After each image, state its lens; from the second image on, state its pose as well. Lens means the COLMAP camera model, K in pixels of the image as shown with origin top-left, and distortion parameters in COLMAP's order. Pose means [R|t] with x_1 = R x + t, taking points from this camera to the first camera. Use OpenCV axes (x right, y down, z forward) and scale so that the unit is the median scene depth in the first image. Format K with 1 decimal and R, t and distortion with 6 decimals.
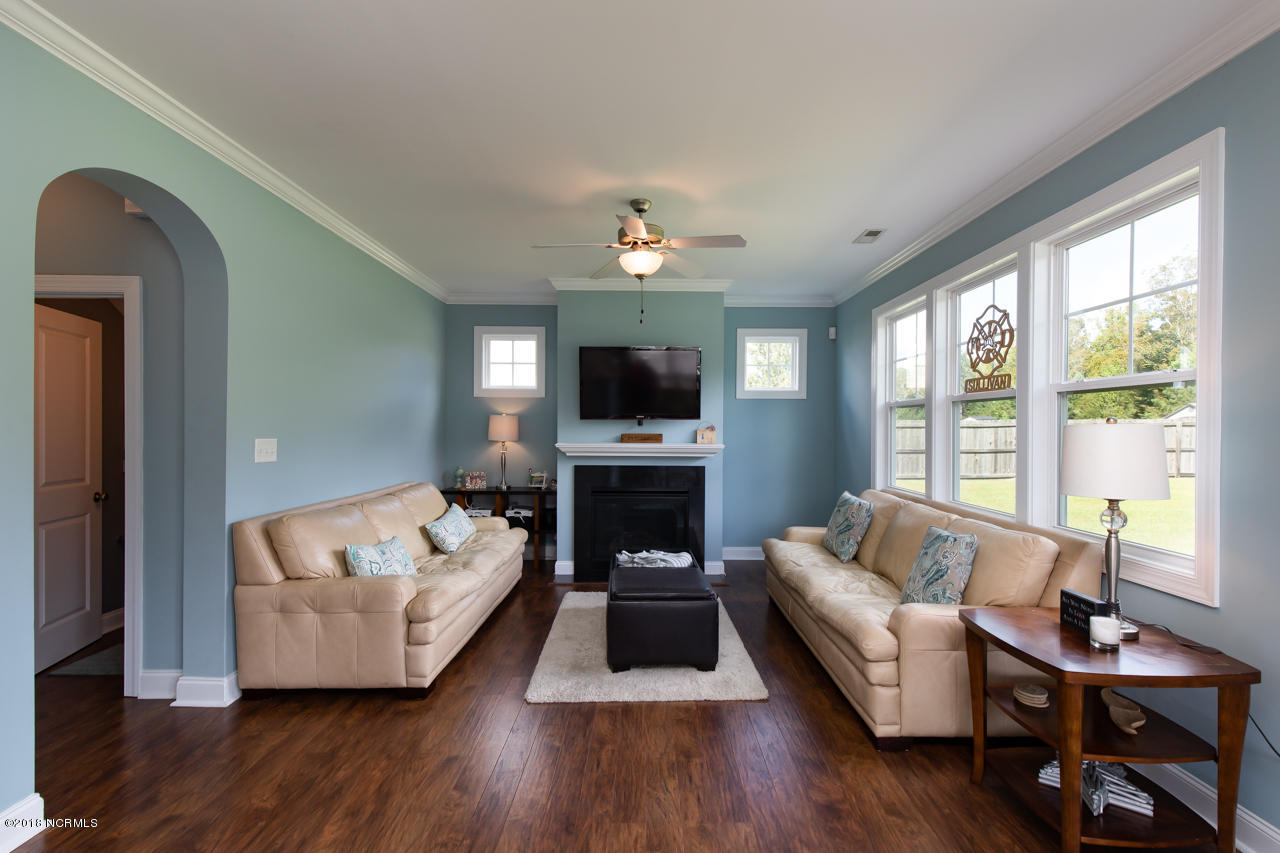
lens RADIAL K [[574.8, 0, 648.9], [0, 574.8, 430.4], [0, 0, 1]] dist [0.016000, -0.010377]
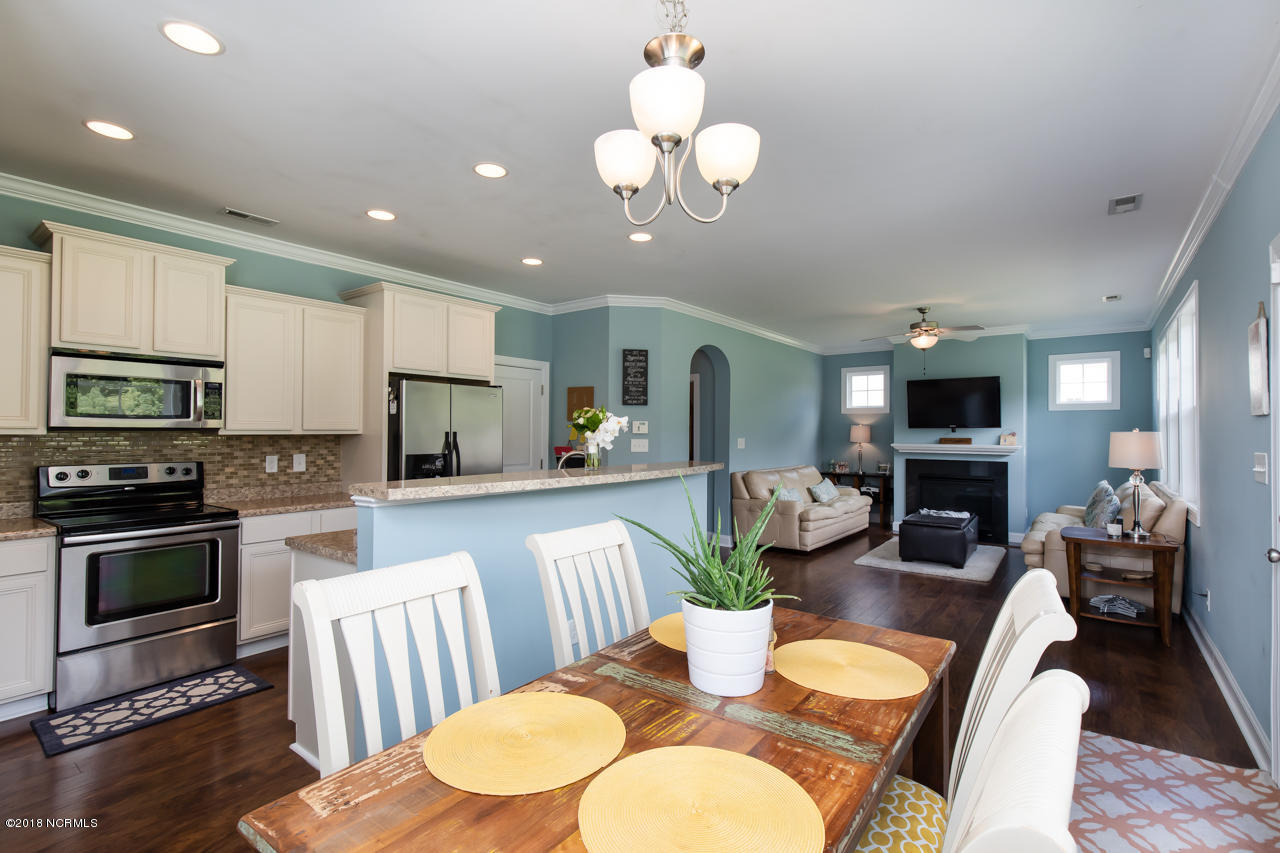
lens RADIAL K [[570.3, 0, 642.2], [0, 570.3, 423.8], [0, 0, 1]] dist [-0.000775, -0.000092]
pose [[0.784206, -0.010626, -0.620410, 0.357600], [-0.002970, 0.999778, -0.020879, 0.003261], [0.620493, 0.018216, 0.784000, -0.839641]]
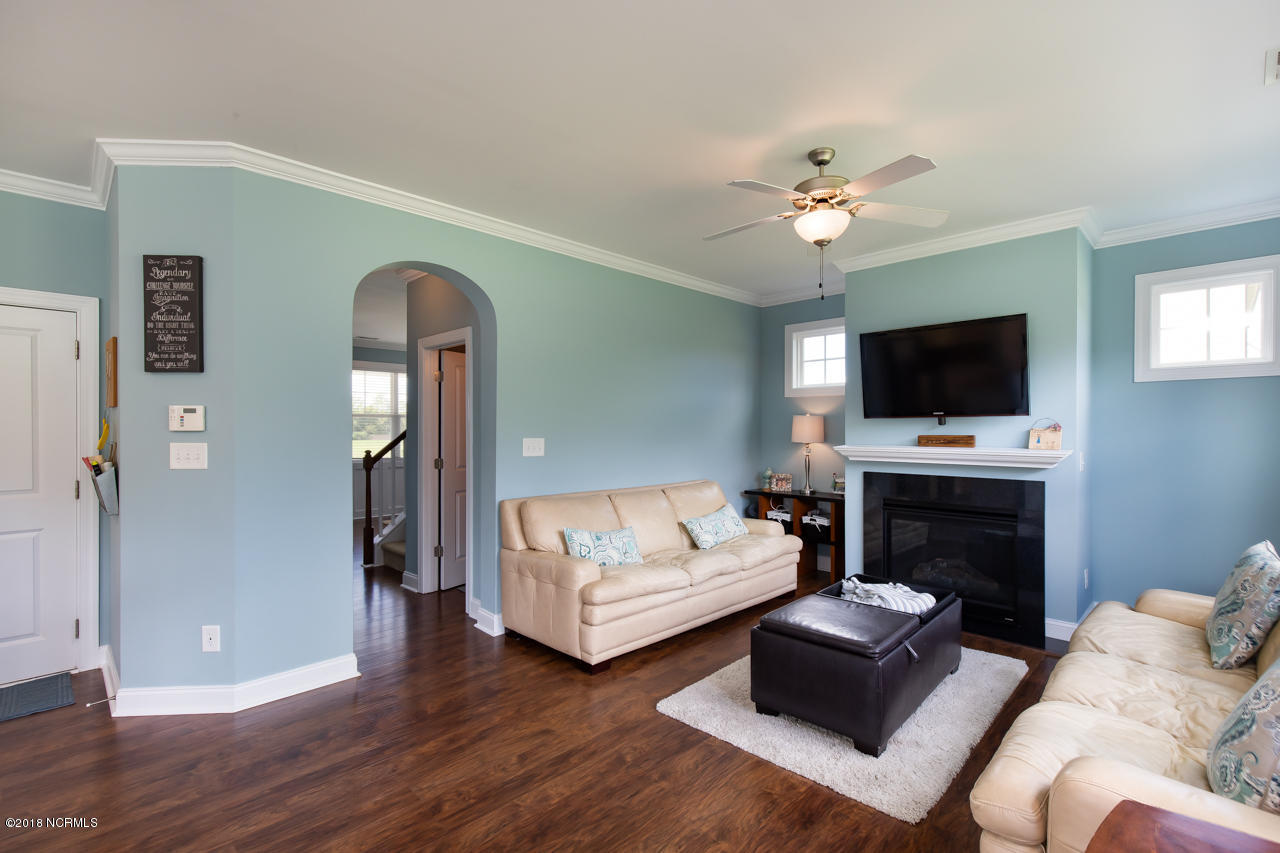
lens RADIAL K [[574.8, 0, 648.9], [0, 574.8, 430.4], [0, 0, 1]] dist [0.016000, -0.010377]
pose [[0.708122, -0.003665, -0.706081, 0.352289], [0.002599, 0.999993, -0.002585, 0.000197], [0.706086, -0.000005, 0.708127, 0.221592]]
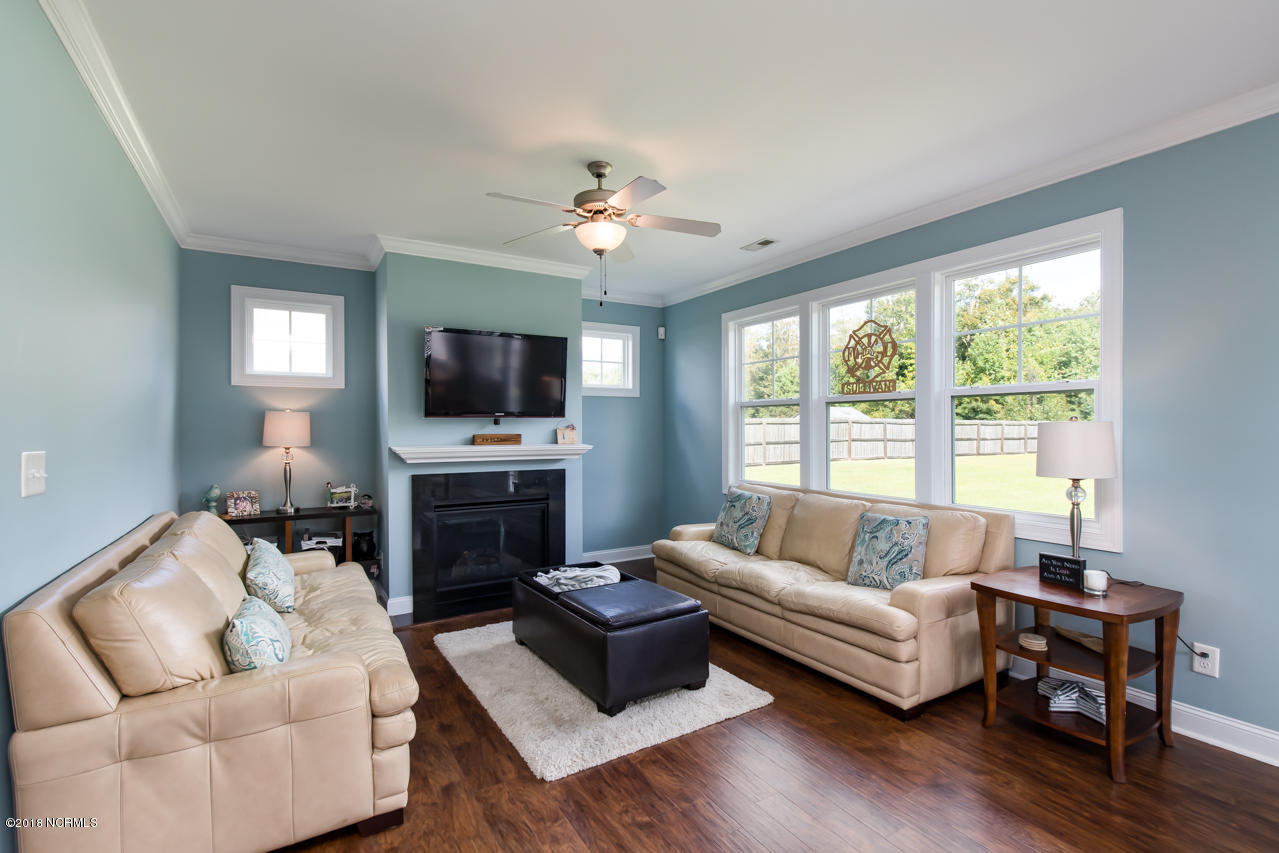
lens RADIAL K [[586.3, 0, 645.6], [0, 586.3, 429.7], [0, 0, 1]] dist [0.003273, 0.000369]
pose [[0.860439, -0.009574, 0.509463, -0.367940], [0.009568, 0.999951, 0.002633, -0.002079], [-0.509464, 0.002609, 0.860488, 0.188269]]
